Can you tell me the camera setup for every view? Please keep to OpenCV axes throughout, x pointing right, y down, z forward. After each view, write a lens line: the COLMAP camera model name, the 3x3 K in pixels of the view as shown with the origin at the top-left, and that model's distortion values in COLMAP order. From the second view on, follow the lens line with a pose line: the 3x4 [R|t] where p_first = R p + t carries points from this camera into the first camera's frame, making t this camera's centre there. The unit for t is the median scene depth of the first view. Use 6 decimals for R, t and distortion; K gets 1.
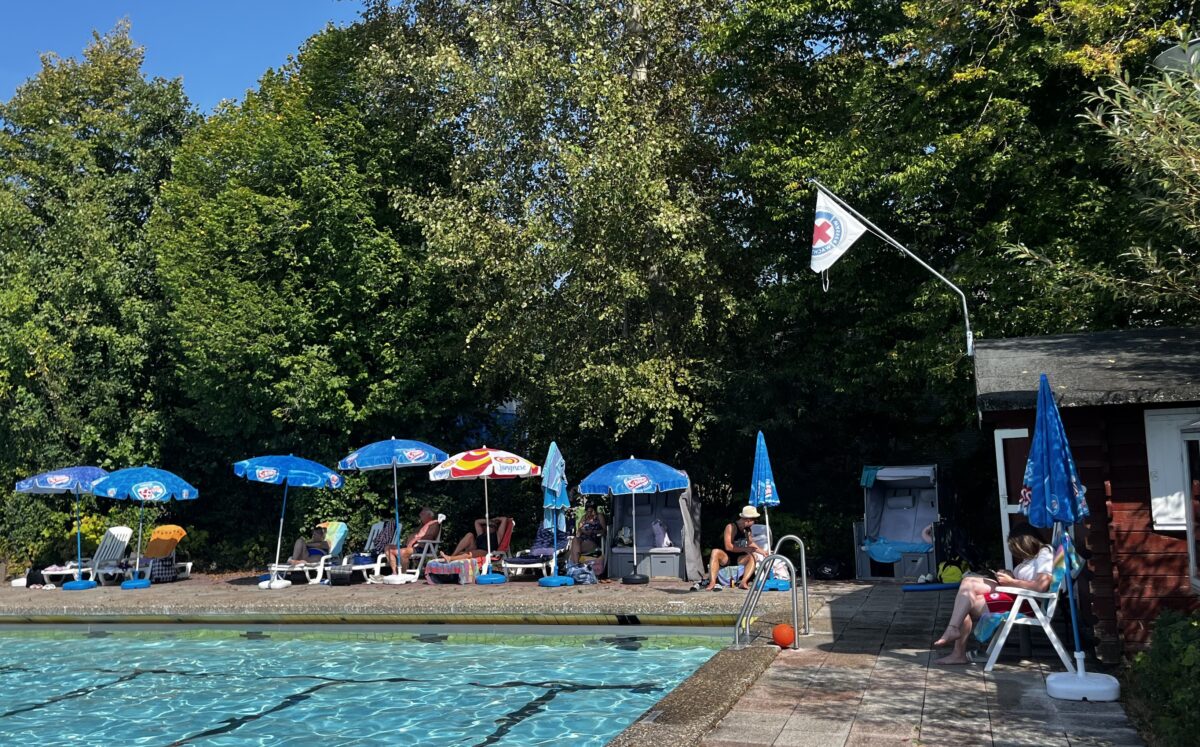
lens RADIAL K [[1097.3, 0, 601.2], [0, 1097.3, 373.6], [0, 0, 1]] dist [0.009062, 0.000000]
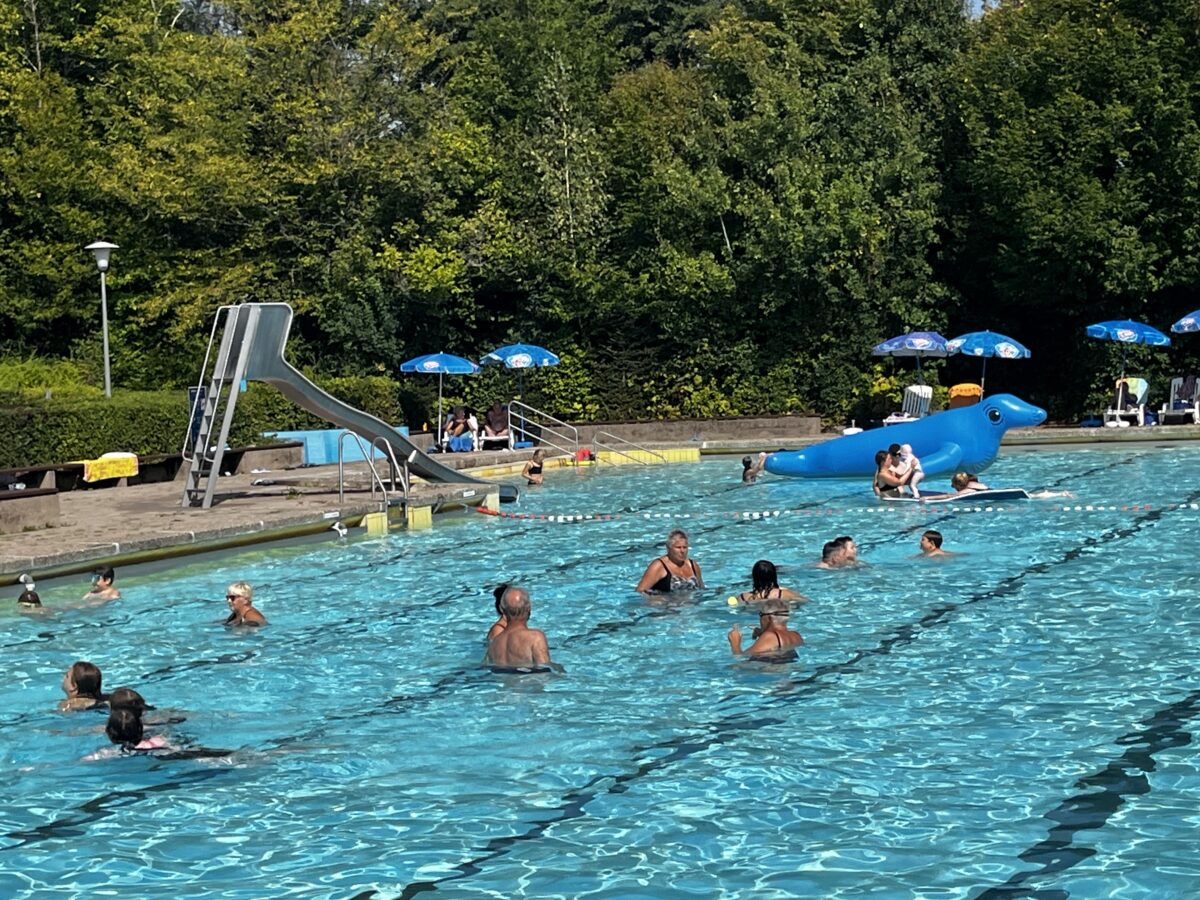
lens RADIAL K [[2366.3, 0, 599.0], [0, 2366.3, 447.5], [0, 0, 1]] dist [0.061513, 0.000000]
pose [[0.998029, -0.003572, -0.062649, -0.682346], [0.010937, 0.992998, 0.117628, -0.098609], [0.061790, -0.118081, 0.991080, -1.613224]]
